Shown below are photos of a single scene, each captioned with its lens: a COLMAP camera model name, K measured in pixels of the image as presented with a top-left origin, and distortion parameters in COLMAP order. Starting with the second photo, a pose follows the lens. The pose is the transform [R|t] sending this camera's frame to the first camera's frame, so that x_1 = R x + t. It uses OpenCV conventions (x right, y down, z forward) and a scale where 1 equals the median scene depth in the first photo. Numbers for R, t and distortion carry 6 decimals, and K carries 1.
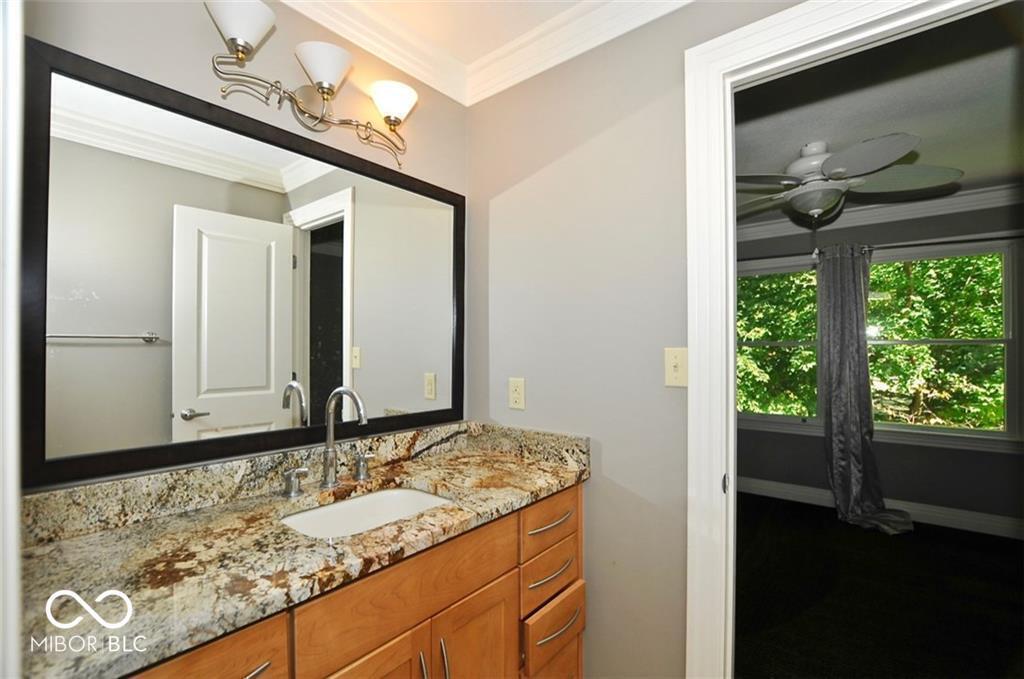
lens RADIAL K [[445.3, 0, 512.8], [0, 445.3, 343.5], [0, 0, 1]] dist [-0.025835, -0.000727]
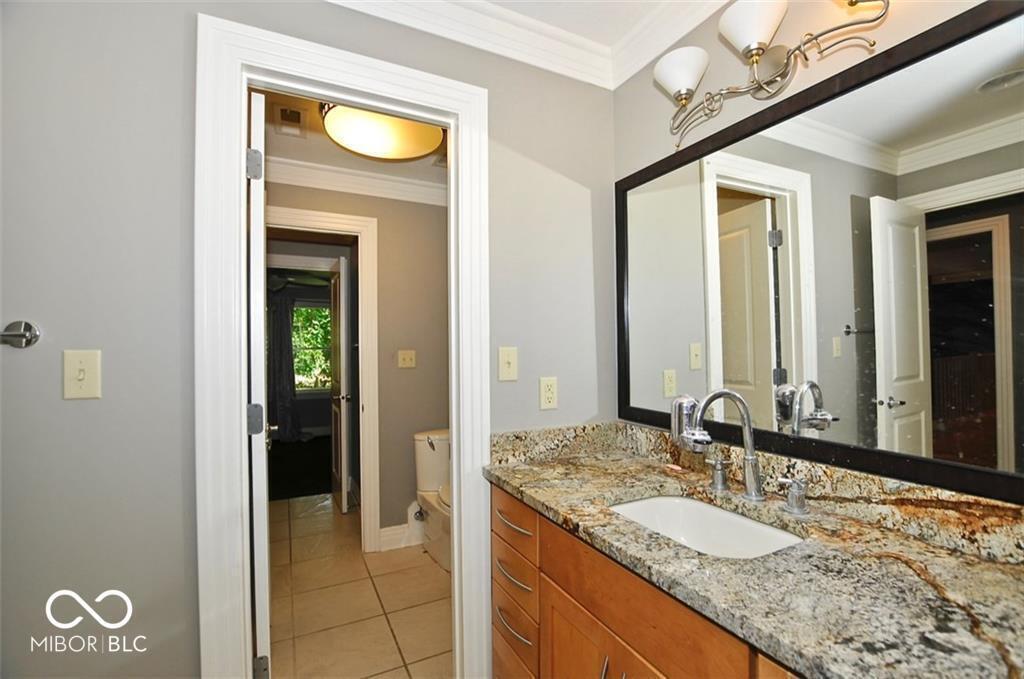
lens RADIAL K [[445.3, 0, 510.6], [0, 445.3, 342.2], [0, 0, 1]] dist [-0.025835, -0.000727]
pose [[0.404298, 0.005196, 0.914613, -0.361263], [0.008893, 0.999914, -0.009612, -0.002623], [-0.914584, 0.012020, 0.404217, -0.411660]]
